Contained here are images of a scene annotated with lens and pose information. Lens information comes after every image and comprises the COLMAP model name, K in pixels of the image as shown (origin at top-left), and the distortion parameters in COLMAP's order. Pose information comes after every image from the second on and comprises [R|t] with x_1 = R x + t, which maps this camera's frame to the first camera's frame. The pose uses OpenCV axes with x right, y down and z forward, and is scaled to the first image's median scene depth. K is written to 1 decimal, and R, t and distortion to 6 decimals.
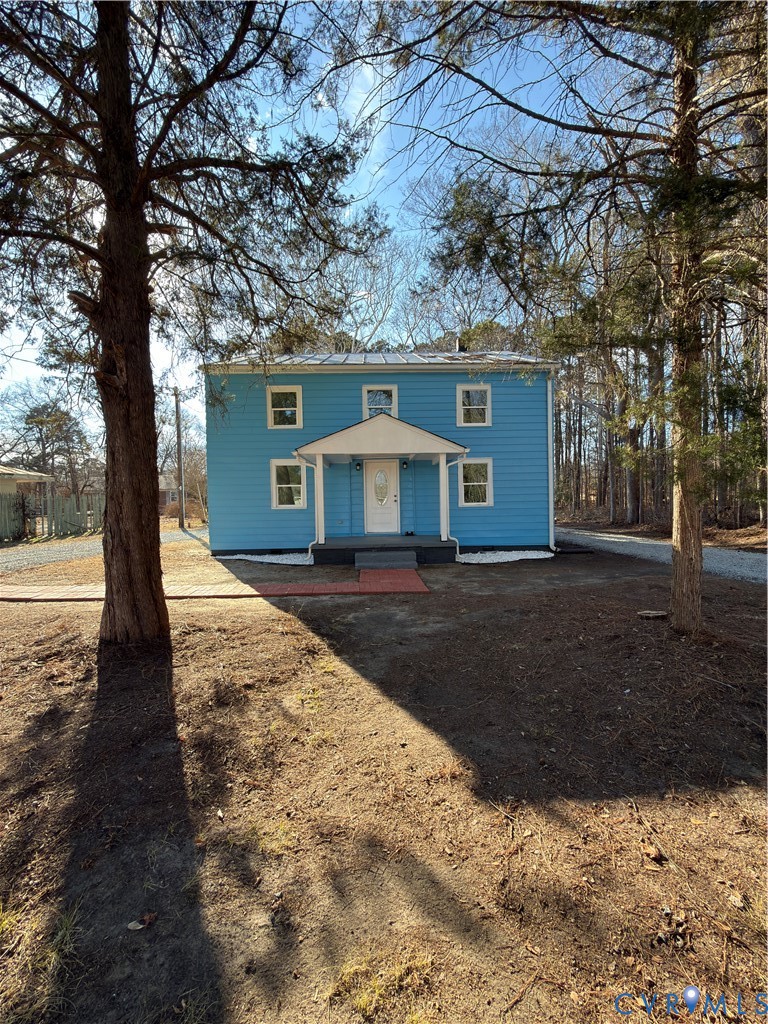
lens RADIAL K [[409.6, 0, 387.0], [0, 409.6, 510.4], [0, 0, 1]] dist [0.017719, 0.000110]
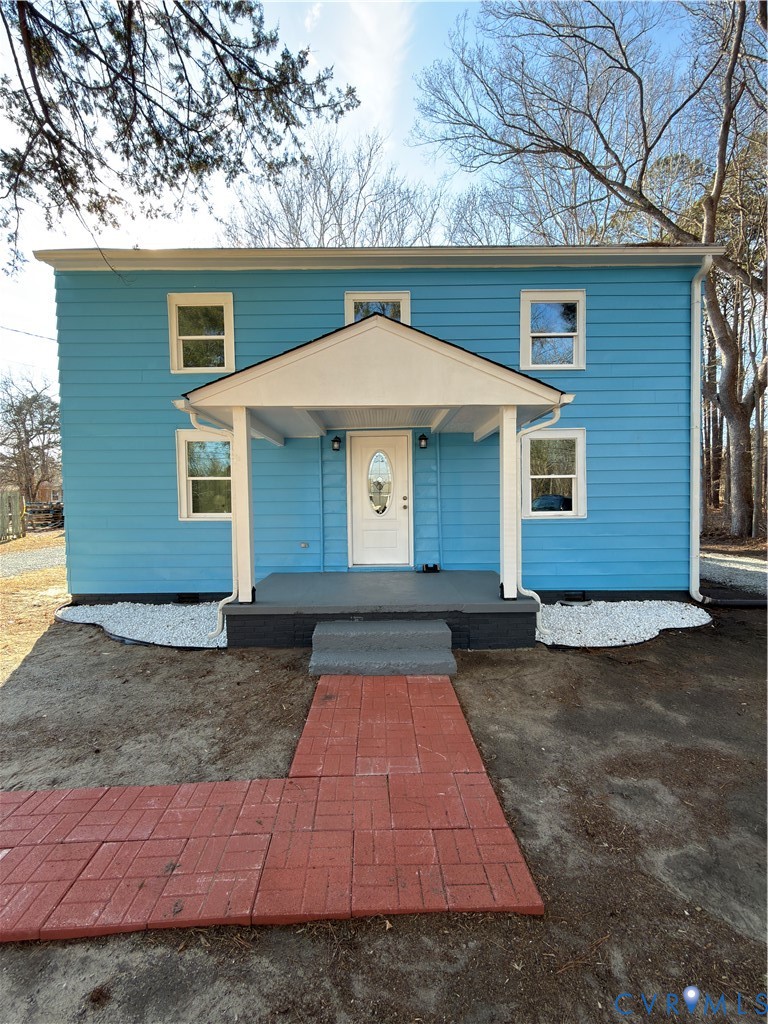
lens RADIAL K [[409.6, 0, 385.7], [0, 409.6, 509.3], [0, 0, 1]] dist [0.017719, 0.000110]
pose [[0.999629, 0.006793, -0.026386, 0.009592], [-0.006716, 0.999973, 0.003019, -0.022377], [0.026406, -0.002841, 0.999647, 0.458653]]
